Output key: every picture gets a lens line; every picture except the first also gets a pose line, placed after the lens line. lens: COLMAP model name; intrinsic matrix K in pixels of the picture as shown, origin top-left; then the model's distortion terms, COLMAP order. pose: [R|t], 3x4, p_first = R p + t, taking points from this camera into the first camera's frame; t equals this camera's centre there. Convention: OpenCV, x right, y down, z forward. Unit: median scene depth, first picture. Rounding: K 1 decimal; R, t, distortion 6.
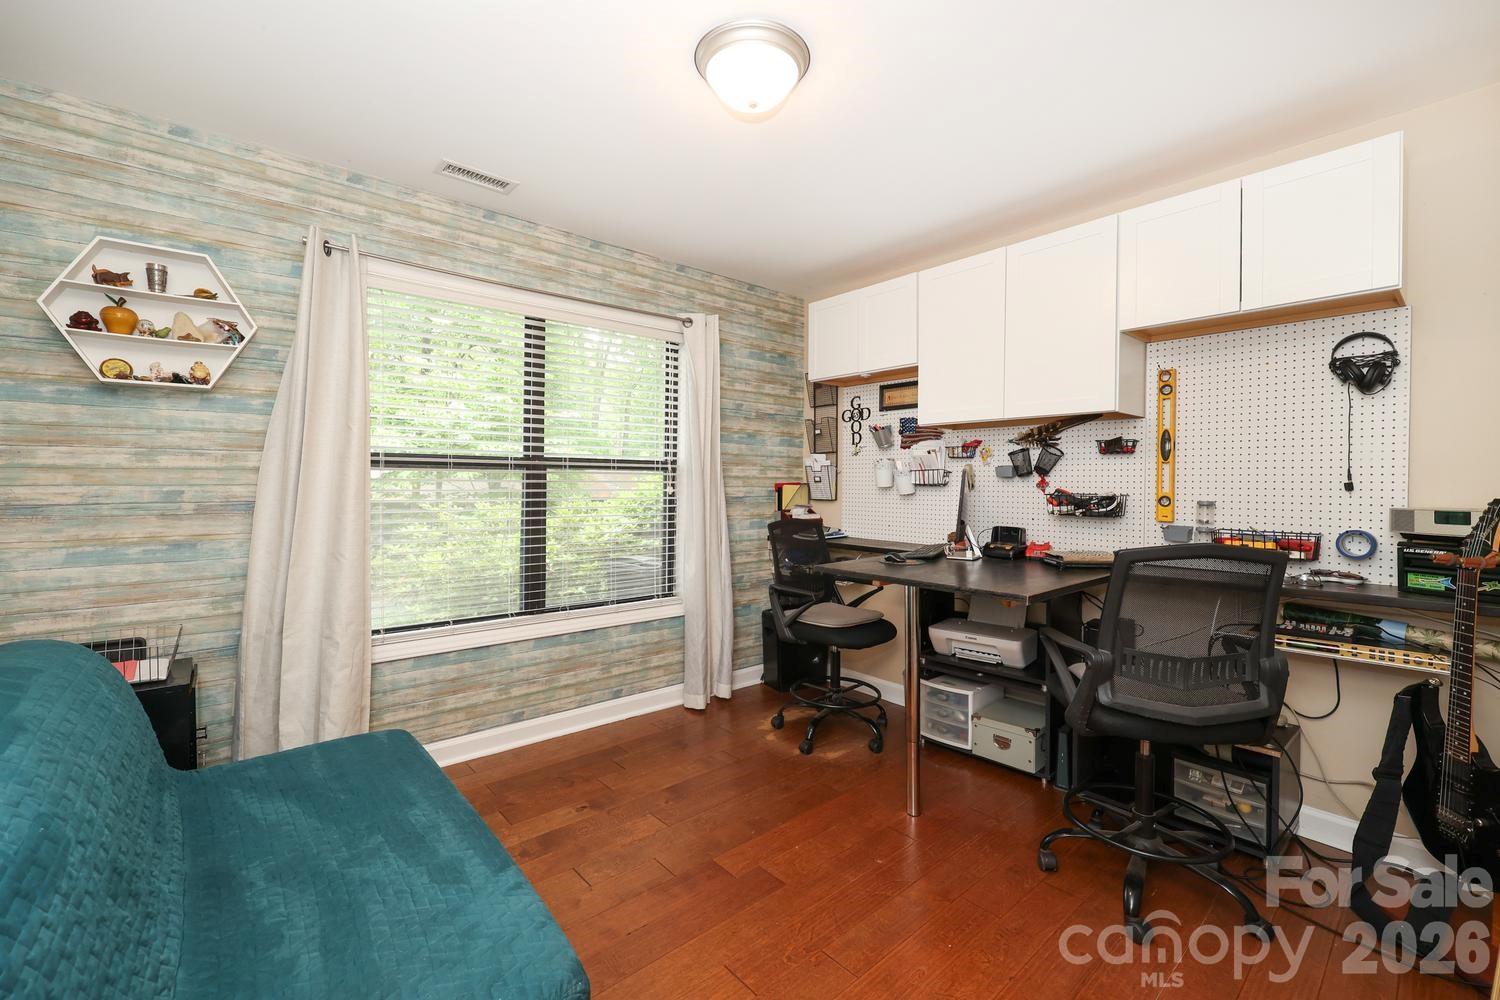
lens RADIAL K [[619.8, 0, 715.0], [0, 619.8, 484.9], [0, 0, 1]] dist [0.000437, 0.000043]
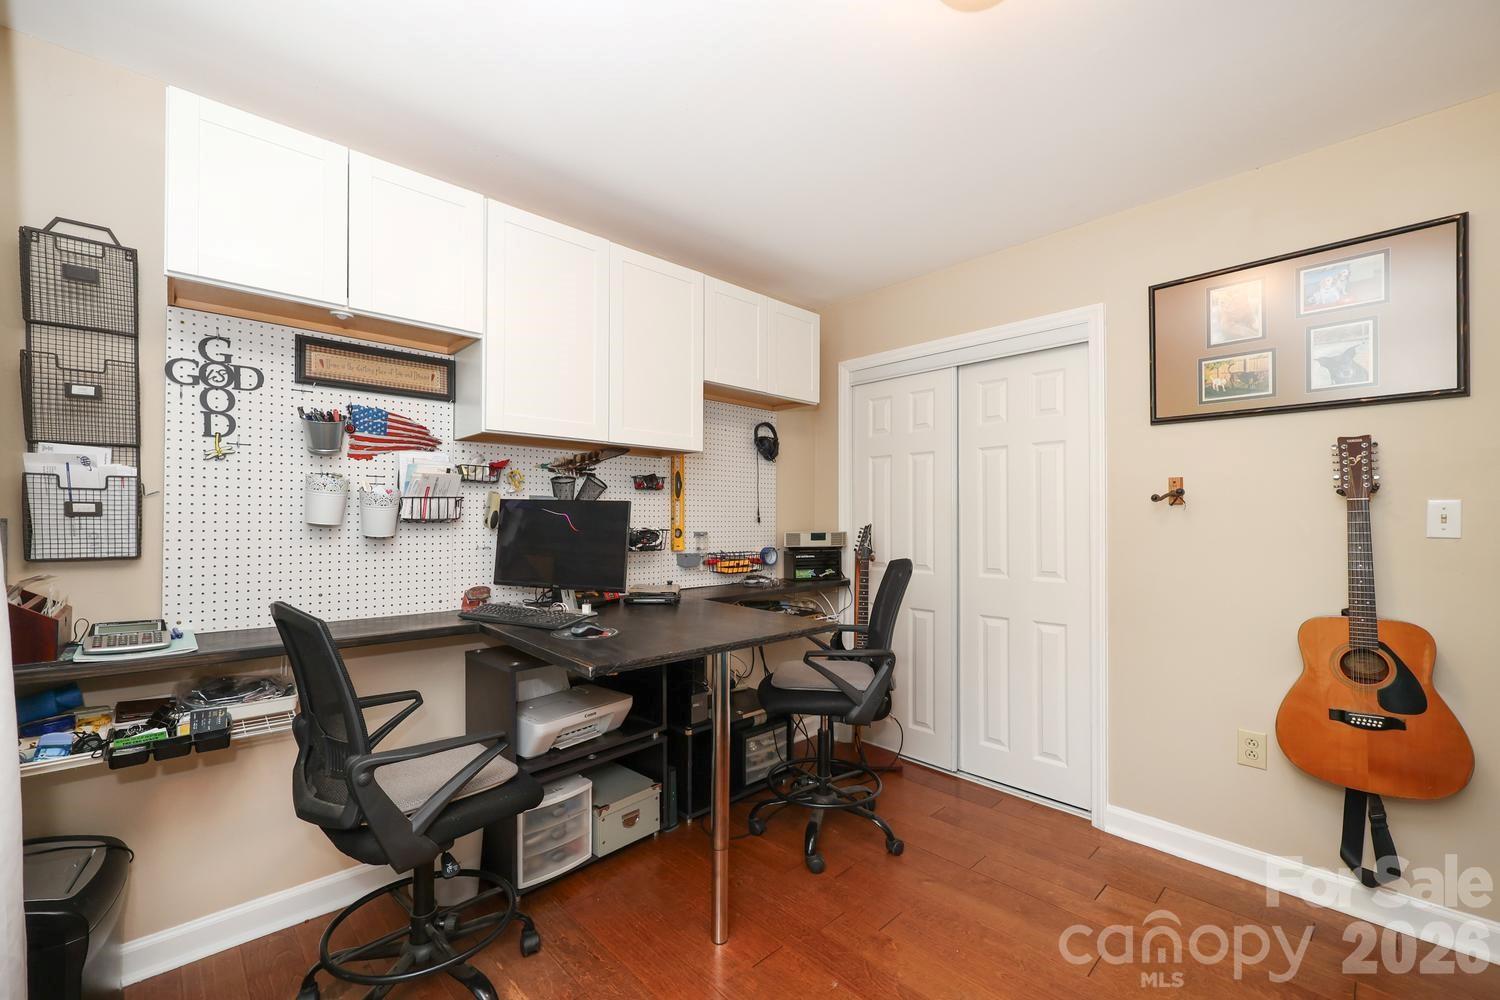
lens RADIAL K [[629.6, 0, 760.8], [0, 629.6, 544.7], [0, 0, 1]] dist [0.000123, -0.000001]
pose [[-0.087116, -0.045515, 0.995158, -0.343696], [0.001478, 0.998949, 0.045818, -0.004294], [-0.996197, 0.005462, -0.086957, 0.715483]]
